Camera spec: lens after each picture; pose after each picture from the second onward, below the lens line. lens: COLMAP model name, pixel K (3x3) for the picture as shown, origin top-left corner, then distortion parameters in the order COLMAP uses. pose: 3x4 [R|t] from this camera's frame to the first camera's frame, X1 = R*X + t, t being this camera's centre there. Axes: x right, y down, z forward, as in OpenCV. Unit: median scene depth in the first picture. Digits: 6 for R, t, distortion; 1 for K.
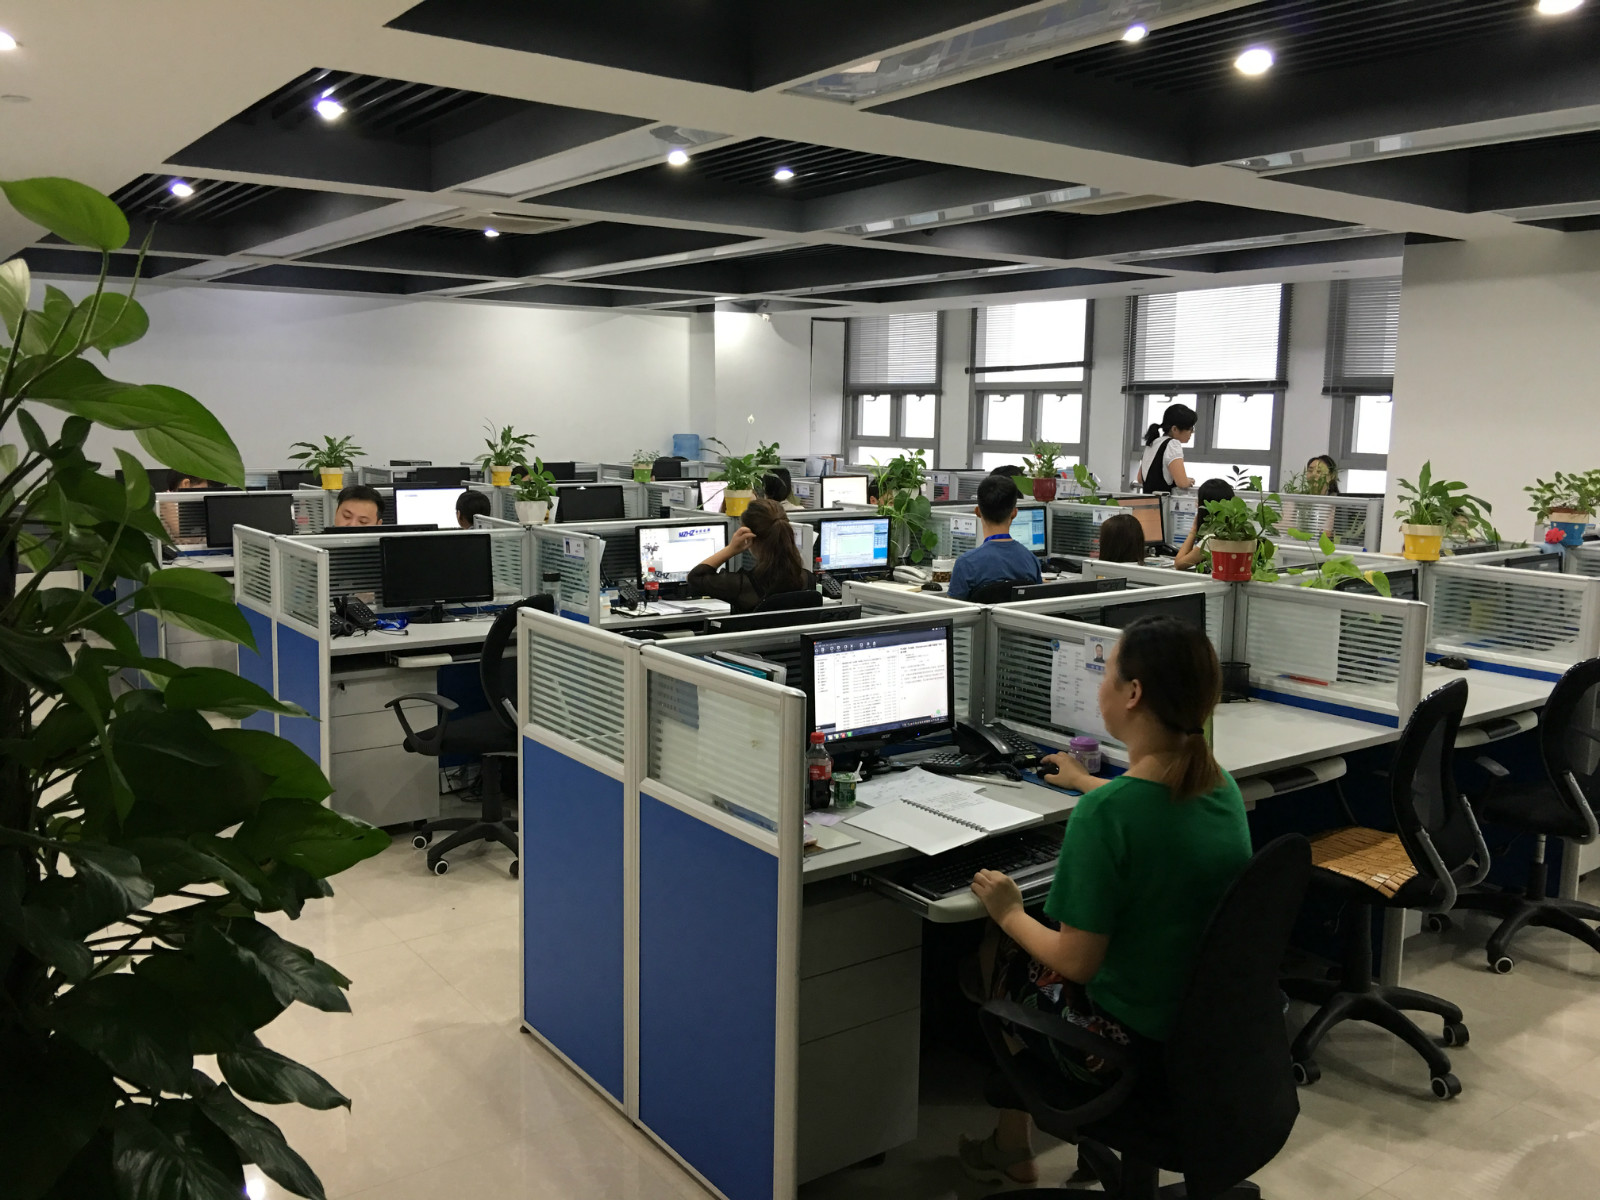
lens RADIAL K [[1369.2, 0, 794.4], [0, 1369.2, 599.0], [0, 0, 1]] dist [0.033465, -0.004131]
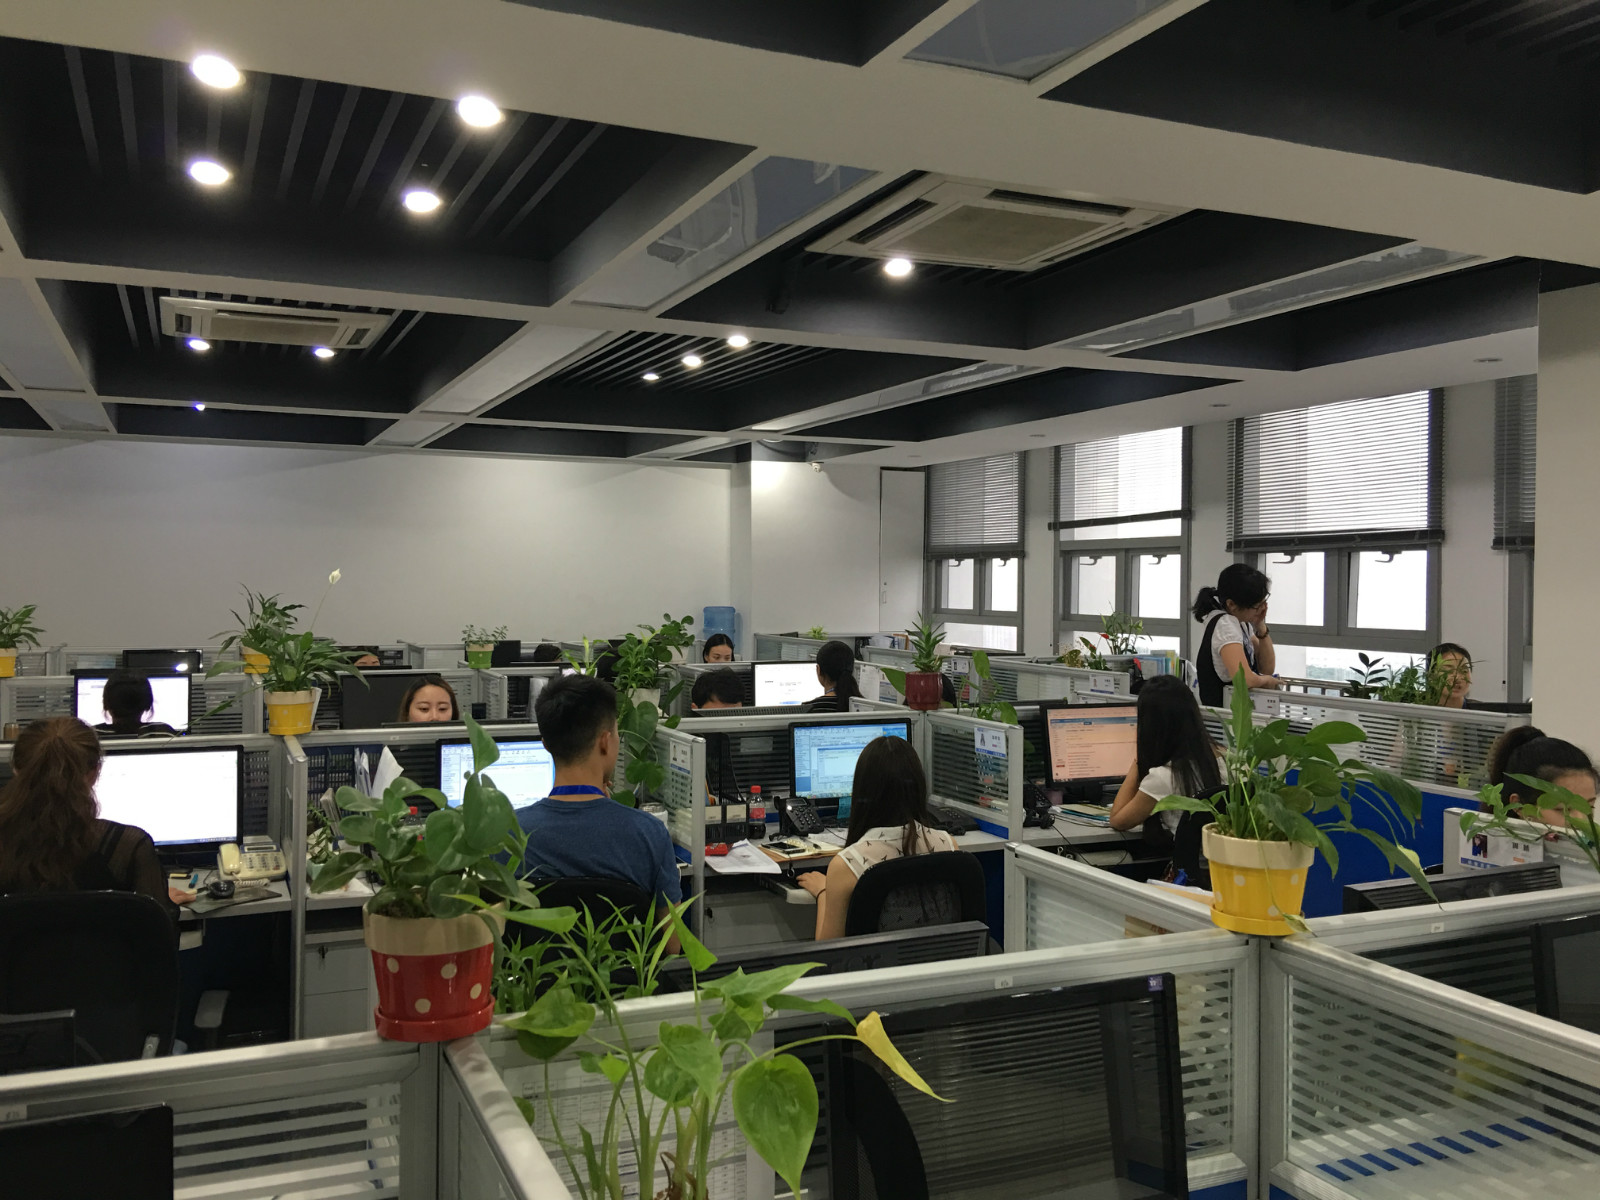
lens RADIAL K [[1369.2, 0, 804.9], [0, 1369.2, 594.9], [0, 0, 1]] dist [0.033465, -0.004131]
pose [[0.978146, -0.001071, -0.207915, 0.154074], [-0.025969, 0.991527, -0.127282, -0.025194], [0.206290, 0.129899, 0.969830, 0.222485]]
